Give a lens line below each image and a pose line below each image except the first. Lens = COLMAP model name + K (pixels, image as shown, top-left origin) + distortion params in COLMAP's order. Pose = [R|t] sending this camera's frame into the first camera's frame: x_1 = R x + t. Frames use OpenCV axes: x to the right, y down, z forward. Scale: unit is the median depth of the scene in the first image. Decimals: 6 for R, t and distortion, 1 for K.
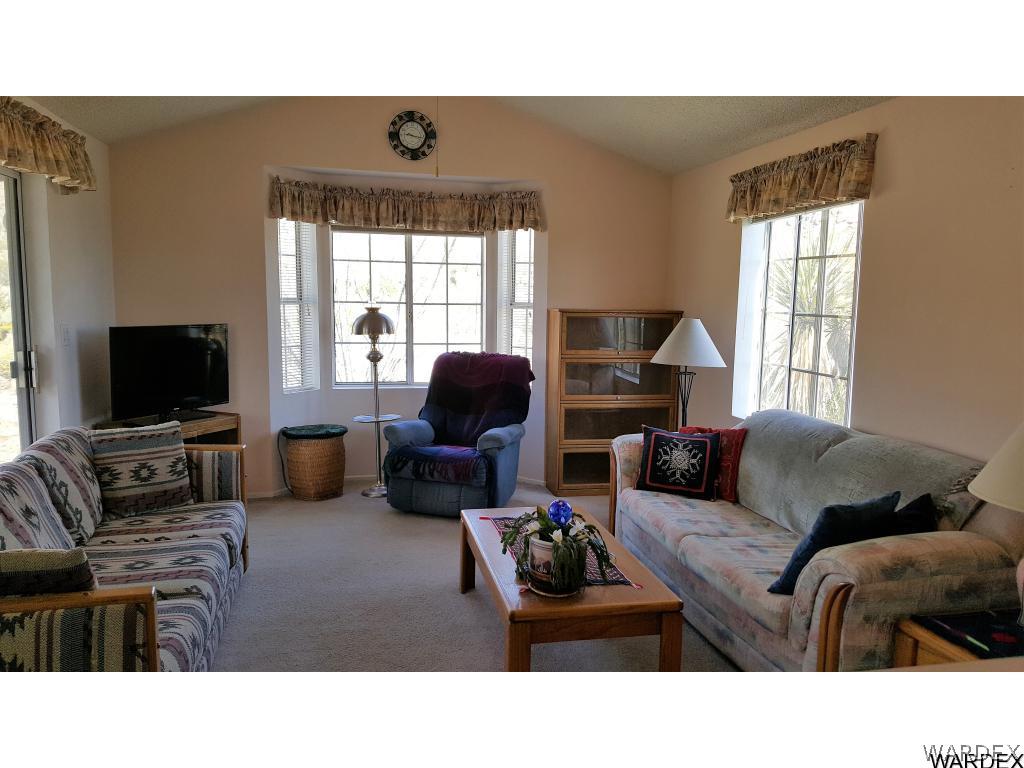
lens RADIAL K [[808.5, 0, 510.9], [0, 808.5, 400.4], [0, 0, 1]] dist [0.073844, -0.128288]
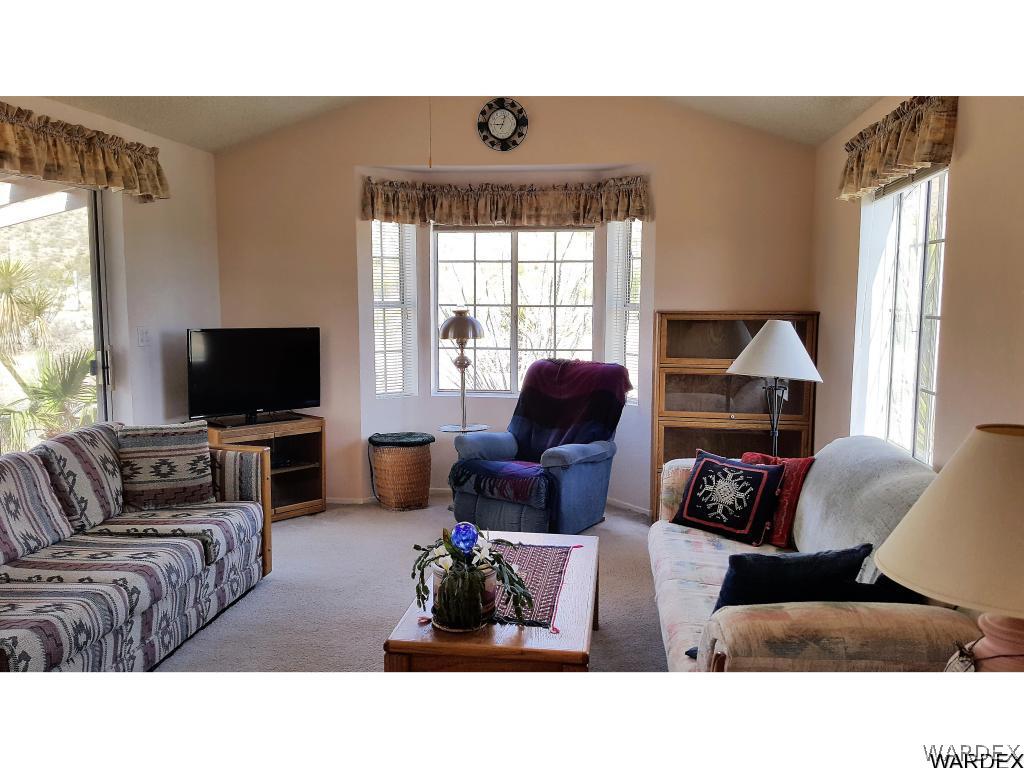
lens RADIAL K [[889.9, 0, 512.7], [0, 889.9, 403.1], [0, 0, 1]] dist [0.084551, -0.006185]
pose [[0.932177, 0.031087, -0.360666, 0.267335], [-0.035795, 0.999339, -0.006380, -0.002715], [0.360229, 0.018857, 0.932673, 0.059338]]
